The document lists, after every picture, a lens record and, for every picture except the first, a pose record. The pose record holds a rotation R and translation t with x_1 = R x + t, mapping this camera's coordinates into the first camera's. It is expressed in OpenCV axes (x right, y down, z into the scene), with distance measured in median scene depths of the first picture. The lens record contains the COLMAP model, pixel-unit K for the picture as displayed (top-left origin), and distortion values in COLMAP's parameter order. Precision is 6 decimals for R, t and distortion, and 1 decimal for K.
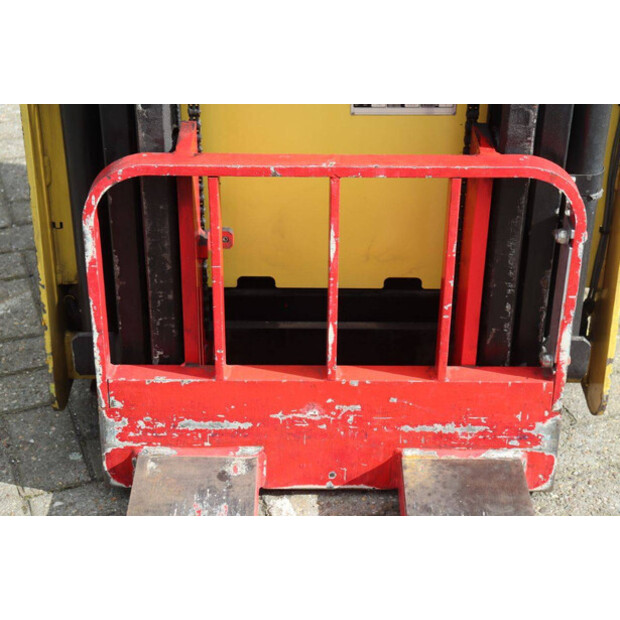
lens RADIAL K [[1341.4, 0, 310.0], [0, 1341.4, 310.0], [0, 0, 1]] dist [0.373476, 0.050723]
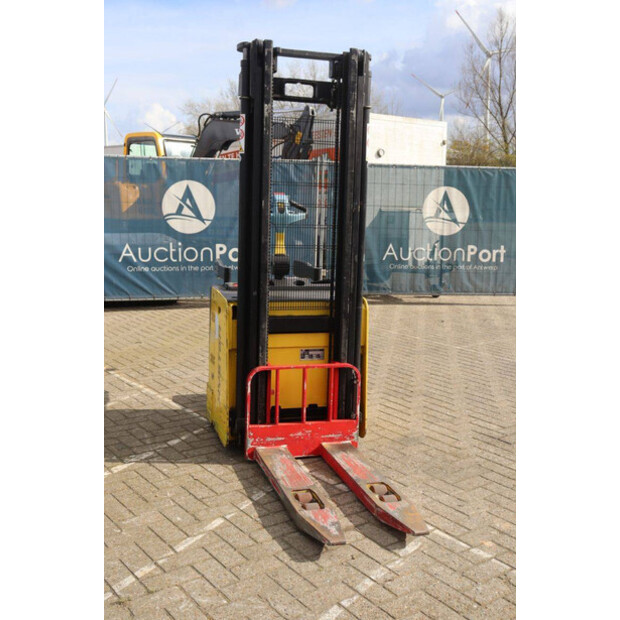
lens RADIAL K [[727.0, 0, 310.0], [0, 727.0, 310.0], [0, 0, 1]] dist [-0.018860, 0.028961]
pose [[0.956930, -0.020550, 0.289589, -0.571671], [0.131962, 0.919279, -0.370827, 0.531060], [-0.258593, 0.393070, 0.882398, -1.009011]]
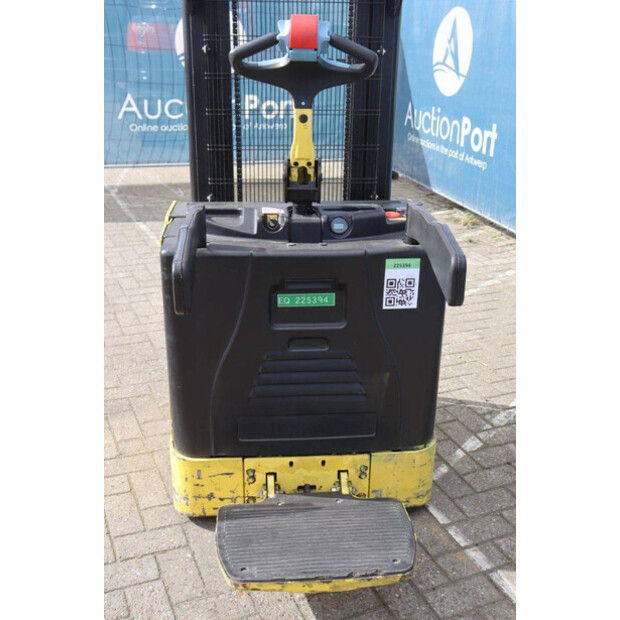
lens RADIAL K [[699.1, 0, 298.8], [0, 699.1, 307.3], [0, 0, 1]] dist [-0.010969, 0.014046]
pose [[-0.997402, 0.008125, -0.071576, 0.101793], [-0.053101, 0.588490, 0.806759, -1.223814], [0.048676, 0.808464, -0.586530, 1.808548]]
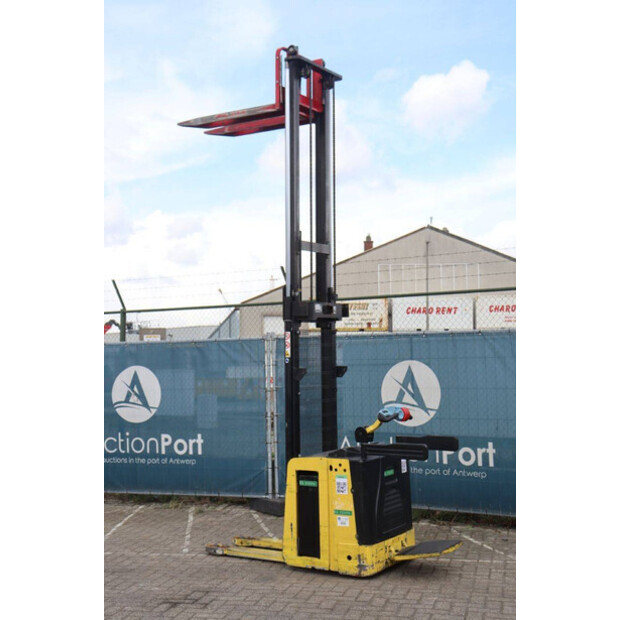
lens RADIAL K [[906.8, 0, 310.0], [0, 906.8, 310.0], [0, 0, 1]] dist [0.119294, 0.015895]
pose [[-0.533459, -0.032361, -0.845207, 3.365510], [-0.431055, 0.870168, 0.238747, -1.749200], [0.727746, 0.491692, -0.478148, 2.429828]]
